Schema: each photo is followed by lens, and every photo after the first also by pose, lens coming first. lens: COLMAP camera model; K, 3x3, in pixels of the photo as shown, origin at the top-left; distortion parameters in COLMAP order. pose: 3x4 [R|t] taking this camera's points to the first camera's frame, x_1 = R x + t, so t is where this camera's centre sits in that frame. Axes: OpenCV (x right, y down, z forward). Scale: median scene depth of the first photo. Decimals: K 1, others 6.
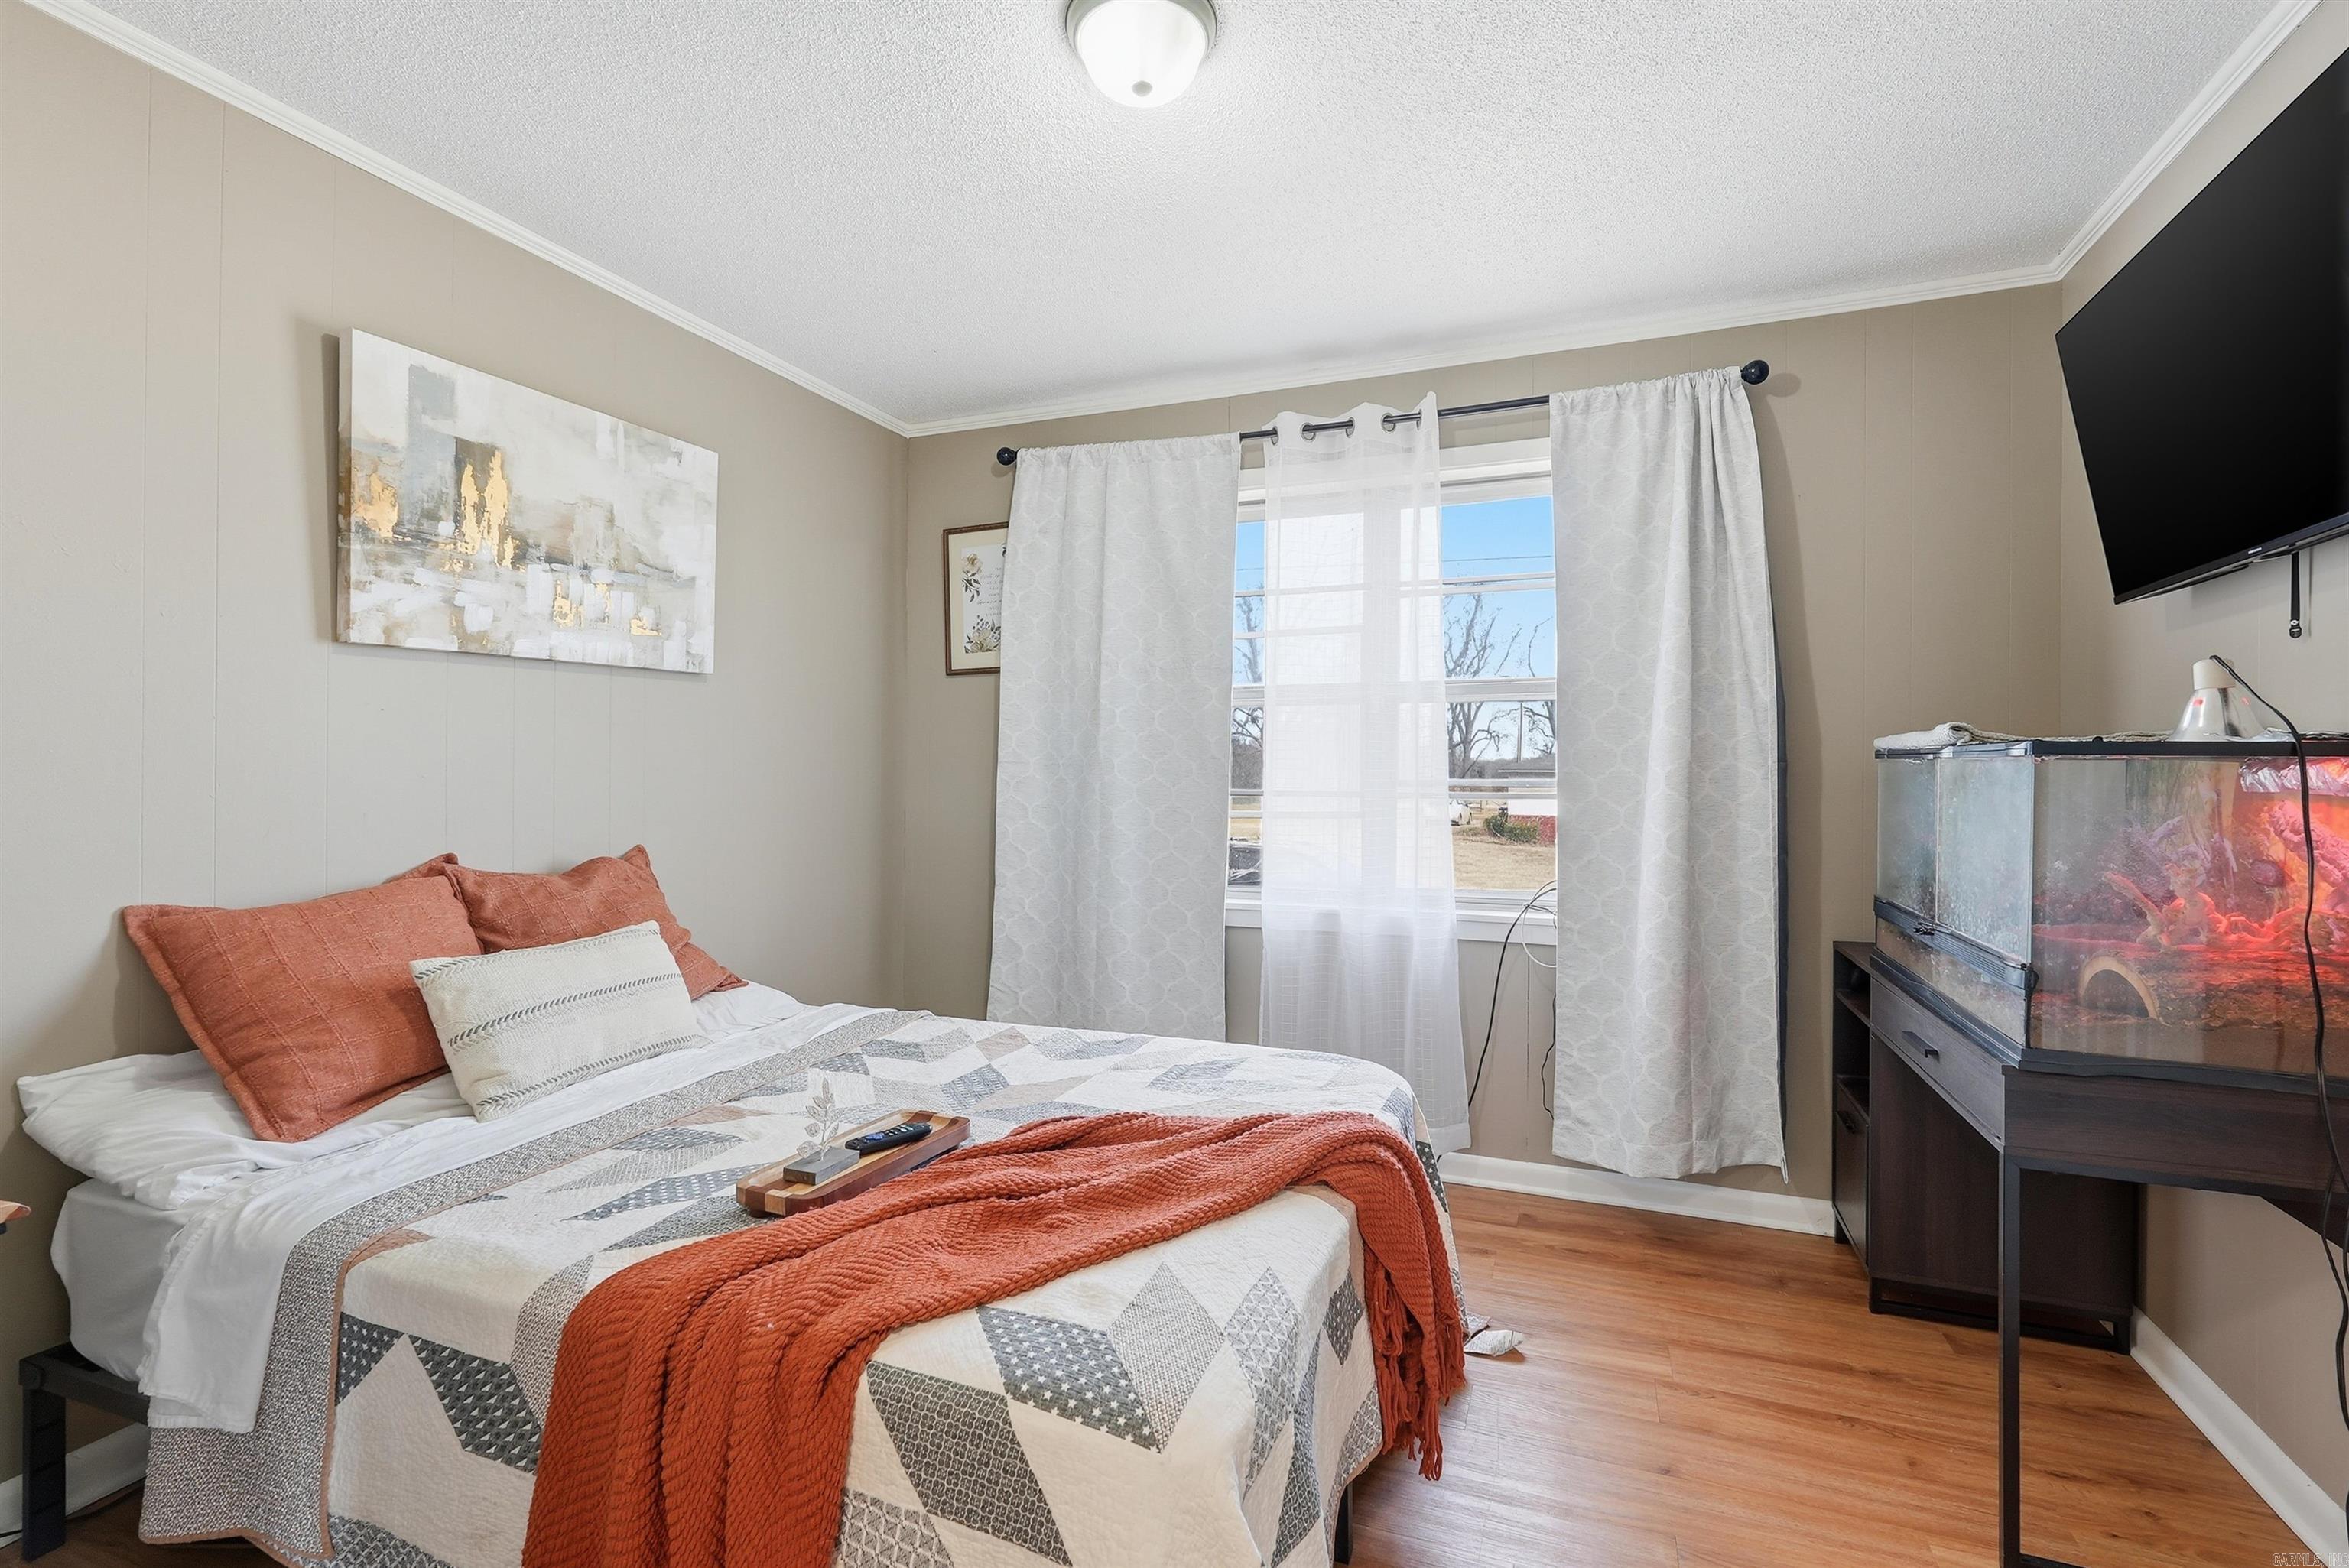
lens RADIAL K [[1058.8, 0, 1181.2], [0, 1058.8, 771.4], [0, 0, 1]] dist [0.000131, 0.000178]
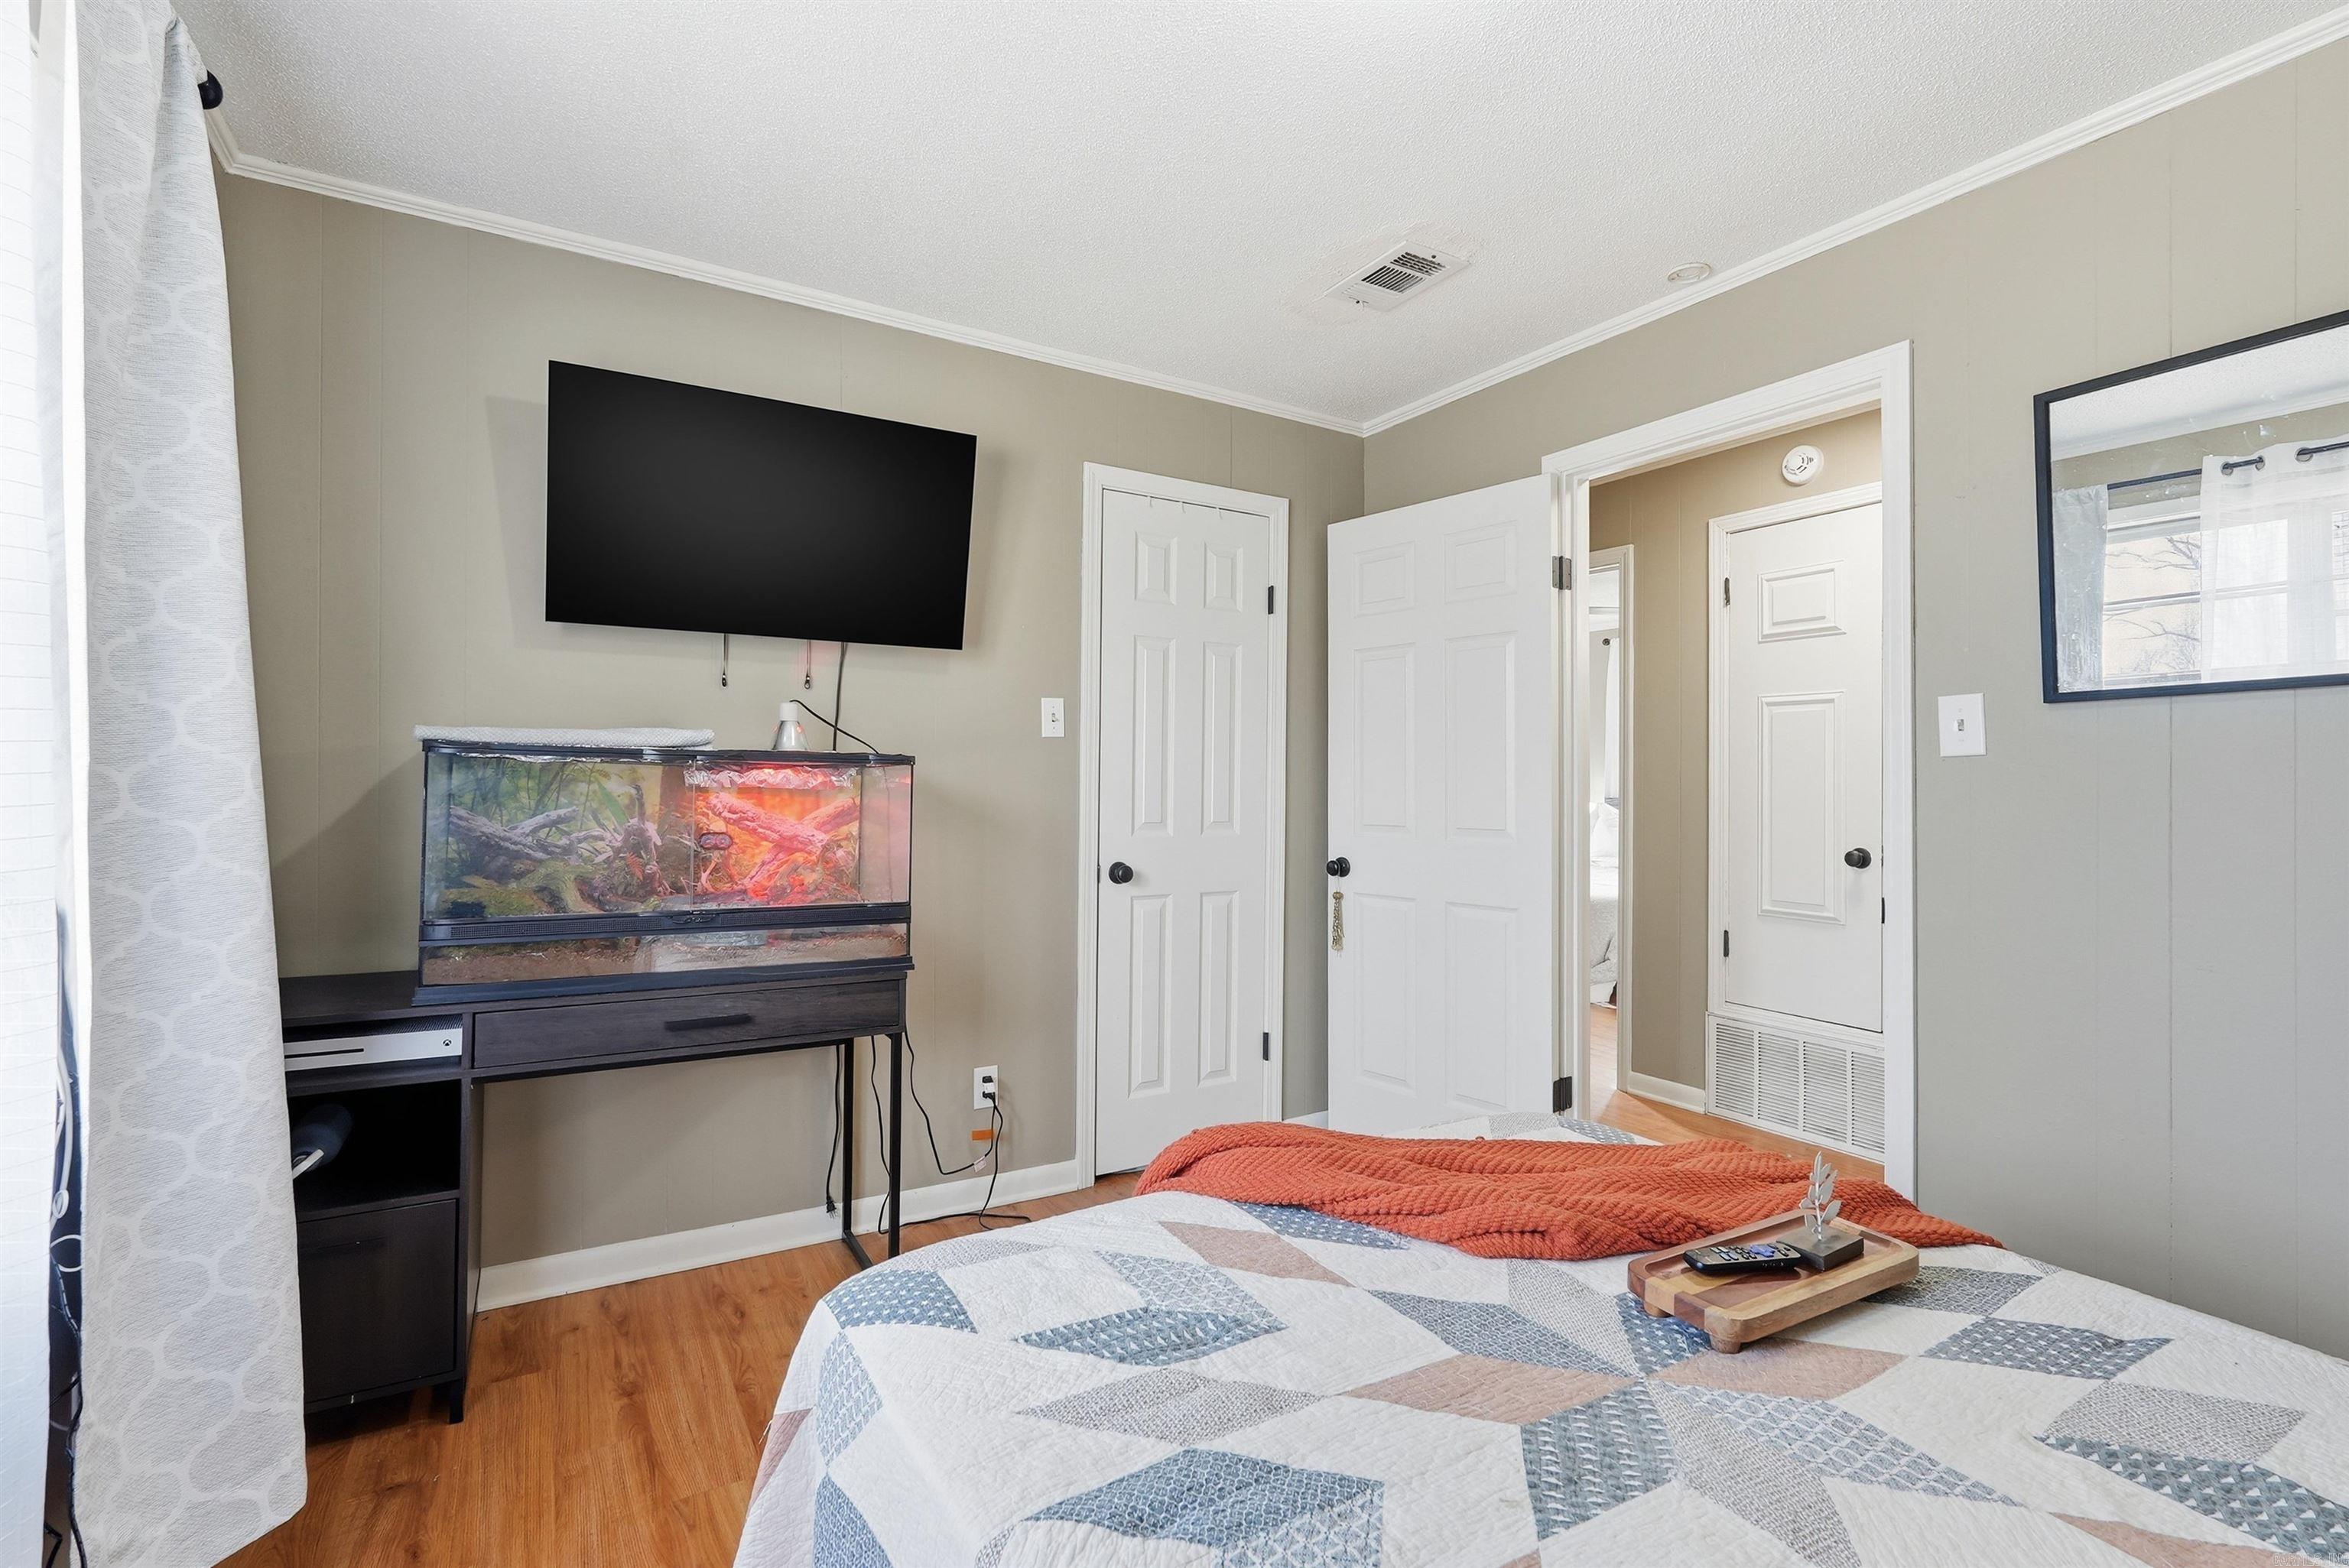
lens RADIAL K [[1058.8, 0, 1181.2], [0, 1058.8, 771.4], [0, 0, 1]] dist [0.000131, 0.000178]
pose [[-0.788969, -0.002201, 0.614429, -0.397849], [-0.014437, 0.999784, -0.014956, 0.010123], [-0.614264, -0.020671, -0.788830, 1.732463]]
